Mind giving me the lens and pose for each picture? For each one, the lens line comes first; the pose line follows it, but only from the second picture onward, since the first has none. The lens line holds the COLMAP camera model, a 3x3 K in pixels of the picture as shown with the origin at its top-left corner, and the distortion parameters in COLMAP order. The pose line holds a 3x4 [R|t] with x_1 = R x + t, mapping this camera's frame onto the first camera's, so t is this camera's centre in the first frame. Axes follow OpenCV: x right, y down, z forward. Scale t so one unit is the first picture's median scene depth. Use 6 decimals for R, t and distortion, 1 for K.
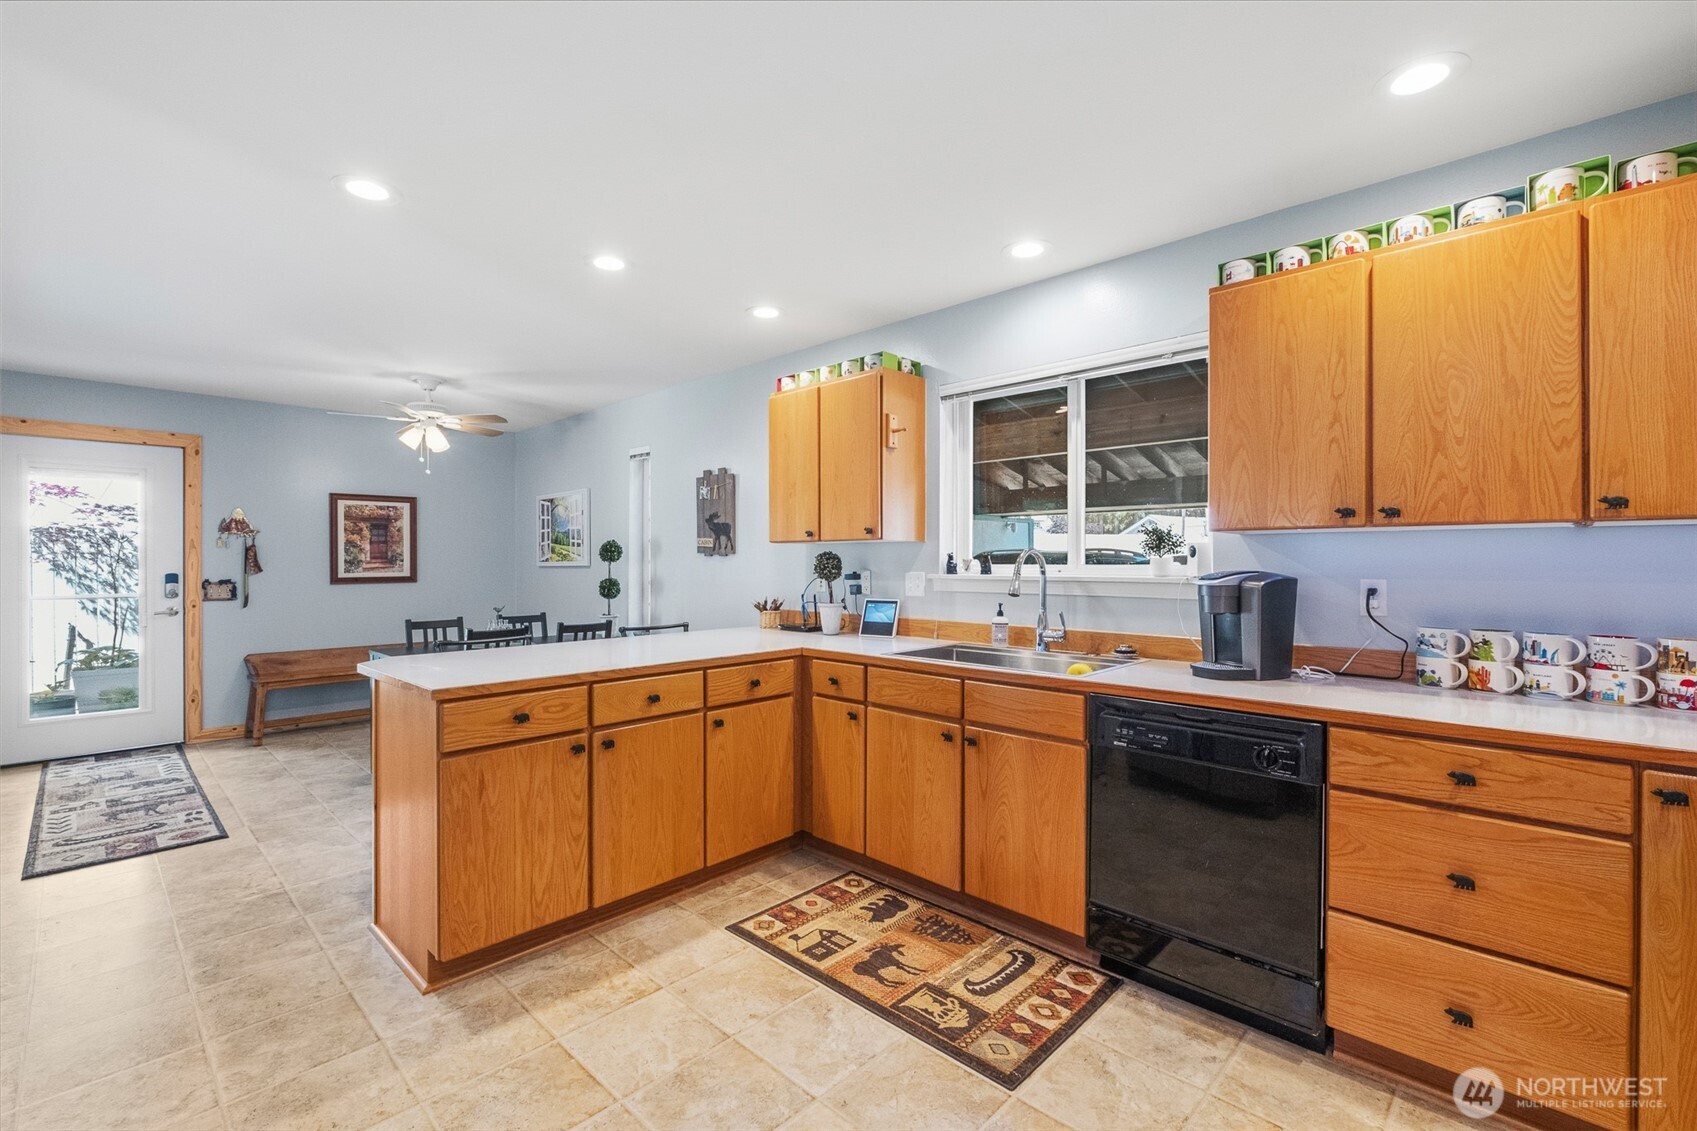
lens RADIAL K [[740.1, 0, 844.3], [0, 740.1, 564.5], [0, 0, 1]] dist [-0.005515, 0.000517]
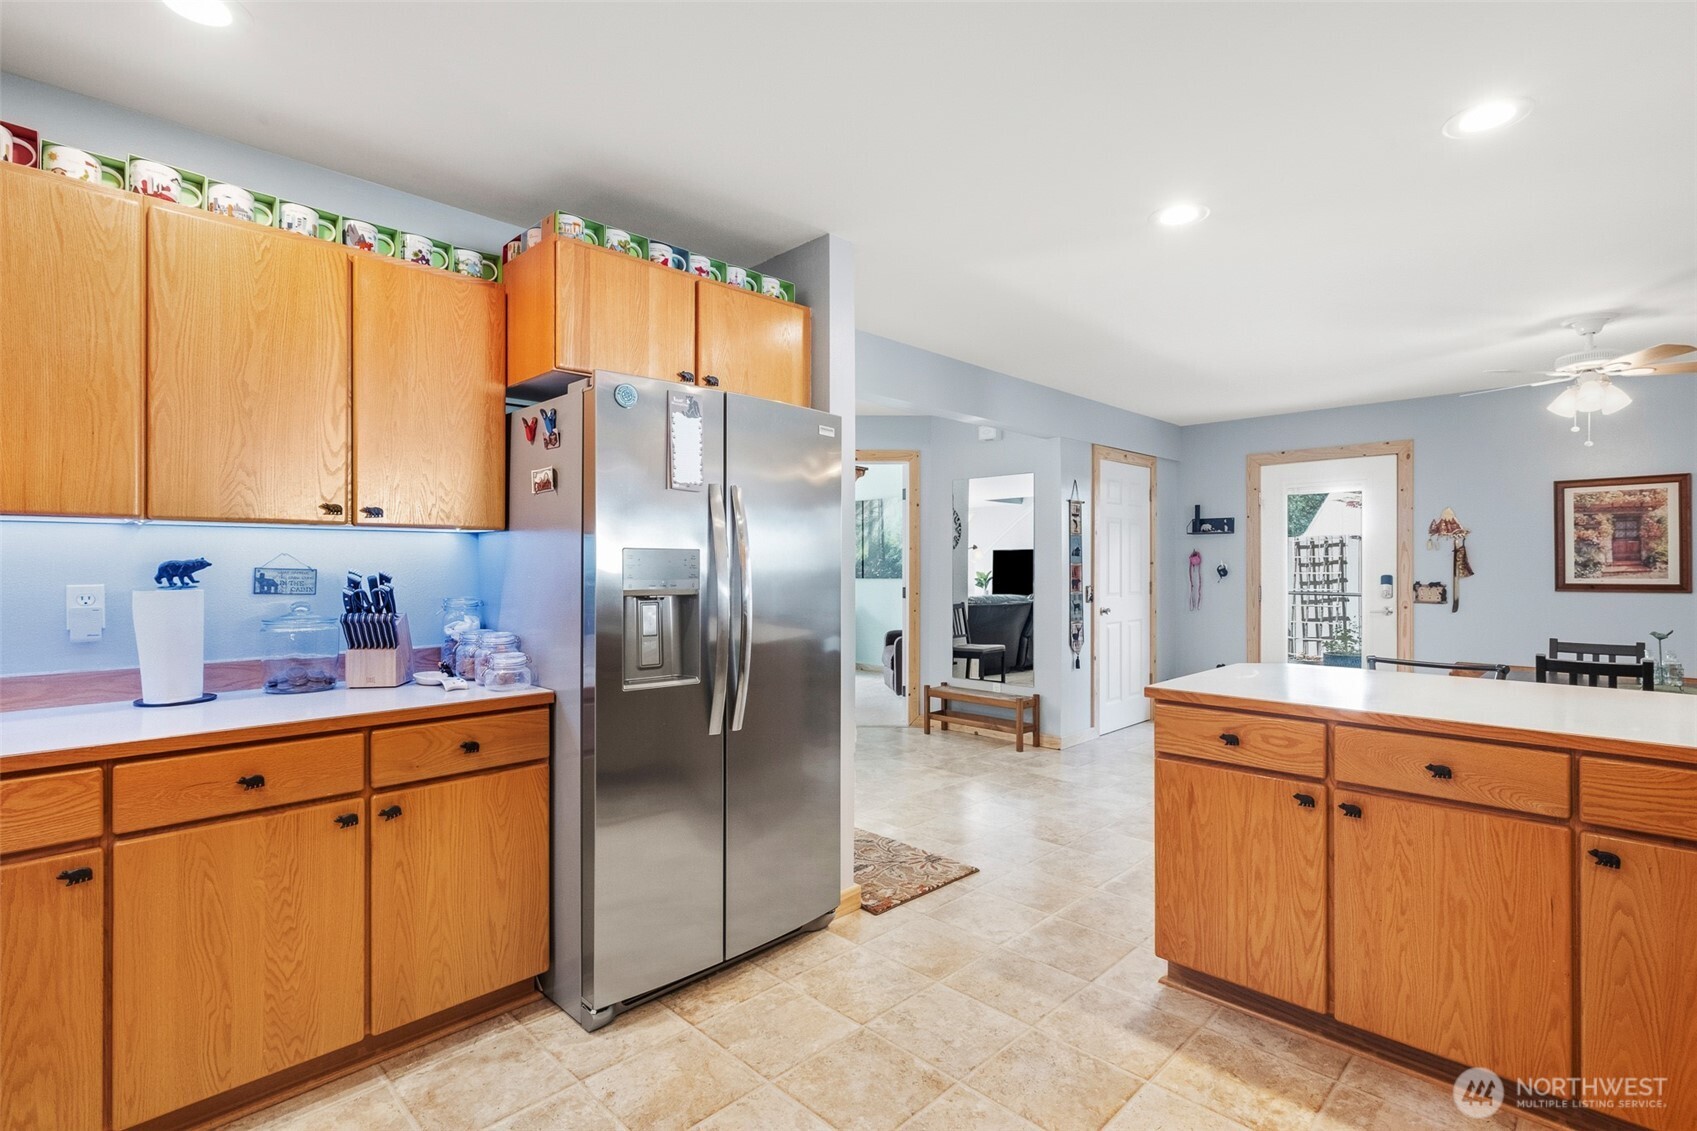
lens RADIAL K [[794.2, 0, 848.5], [0, 794.2, 565.5], [0, 0, 1]] dist [-0.000442, 0.000066]
pose [[-0.014160, 0.002621, -0.999896, 0.253509], [-0.003979, 0.999988, 0.002678, -0.001539], [0.999892, 0.004016, -0.014150, 0.265172]]
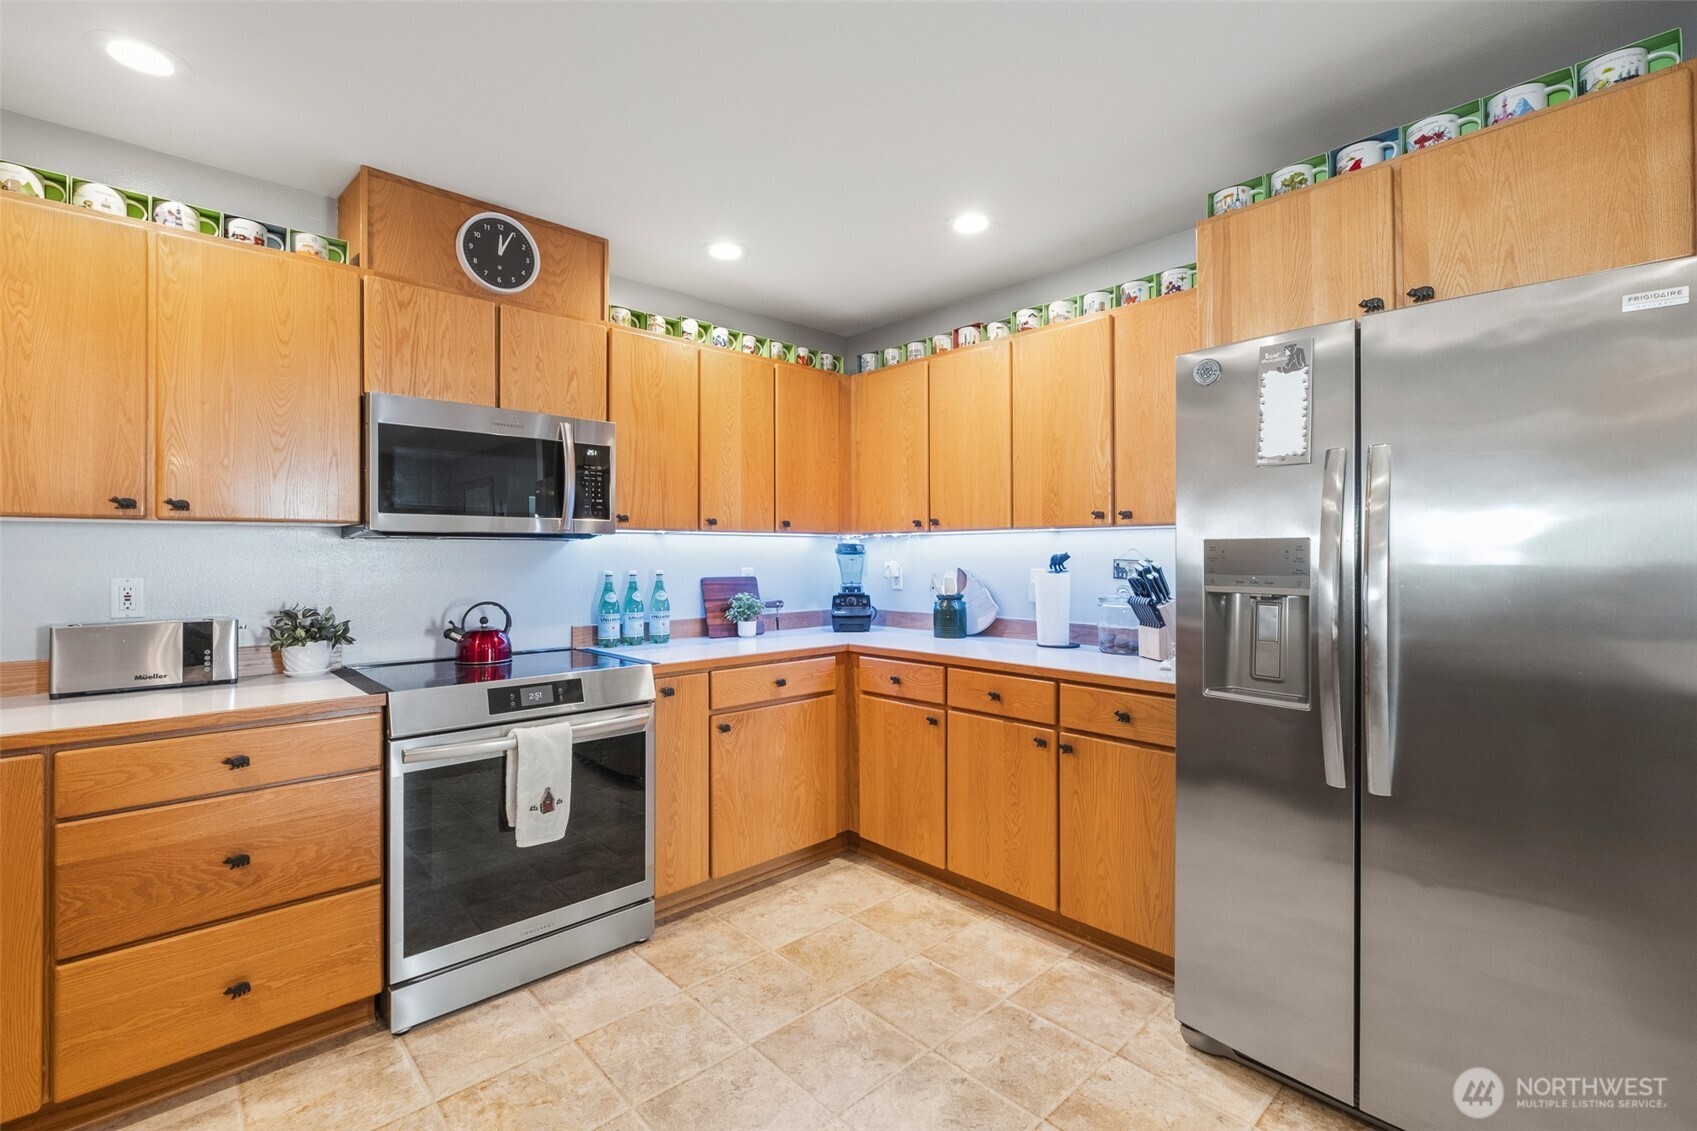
lens RADIAL K [[762.7, 0, 847.2], [0, 762.7, 554.8], [0, 0, 1]] dist [0.004749, 0.000603]
pose [[-0.998467, -0.000443, 0.055349, -0.343150], [-0.000398, 1.000000, 0.000824, -0.002299], [-0.055349, 0.000801, -0.998467, 0.838452]]
